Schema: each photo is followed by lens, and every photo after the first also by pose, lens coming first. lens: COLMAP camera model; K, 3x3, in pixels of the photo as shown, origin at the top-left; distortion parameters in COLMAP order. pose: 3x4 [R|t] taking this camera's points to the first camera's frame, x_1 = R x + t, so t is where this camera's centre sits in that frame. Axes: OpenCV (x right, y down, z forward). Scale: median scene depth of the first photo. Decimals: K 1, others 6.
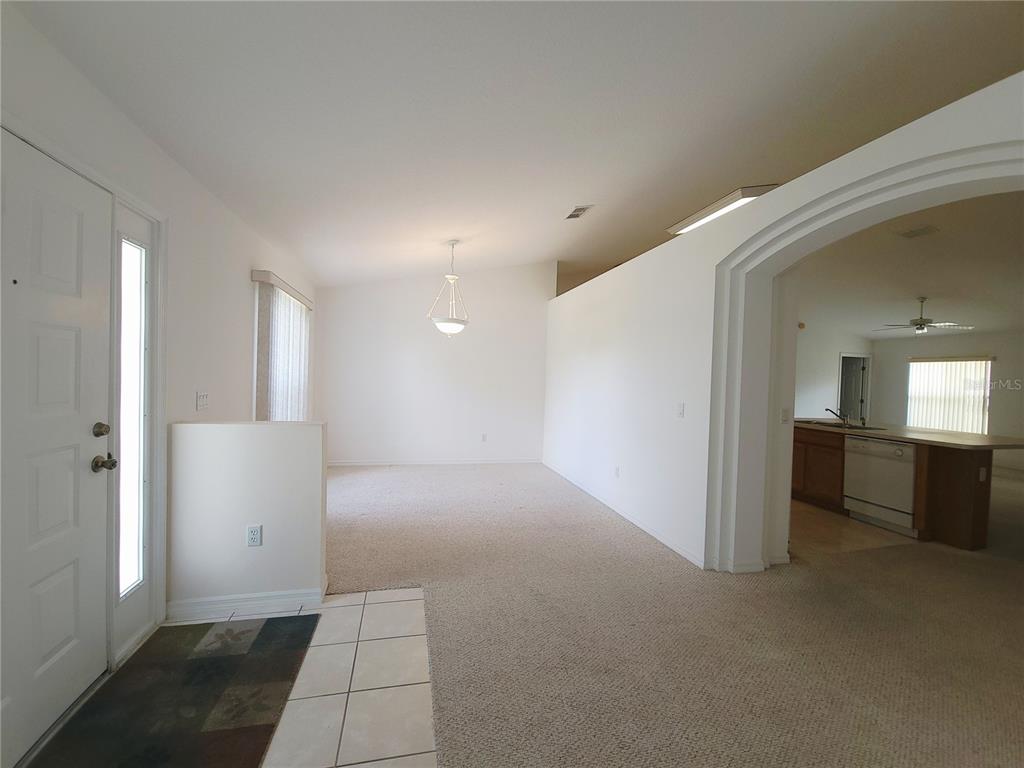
lens RADIAL K [[417.7, 0, 511.3], [0, 417.7, 381.0], [0, 0, 1]] dist [-0.014760, -0.000417]
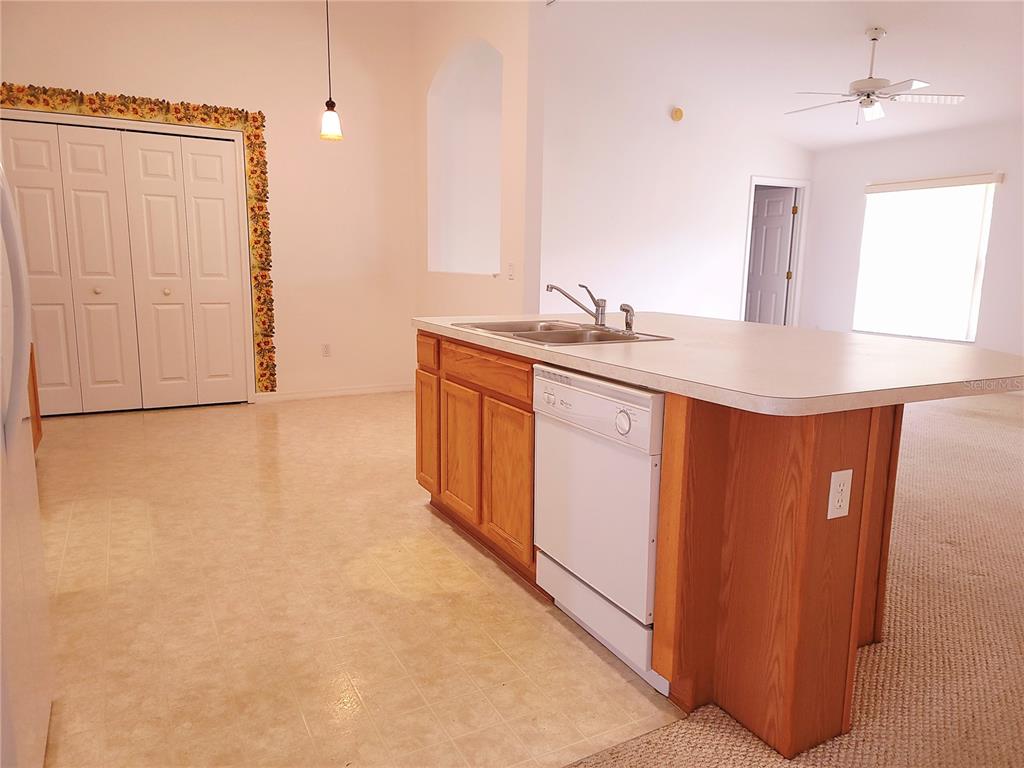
lens RADIAL K [[718.3, 0, 510.7], [0, 718.3, 388.1], [0, 0, 1]] dist [-0.005024, -0.018255]
pose [[0.969855, -0.064409, 0.235017, 0.614100], [0.023571, 0.984710, 0.172599, 0.050367], [-0.242541, -0.161856, 0.956544, 0.444502]]
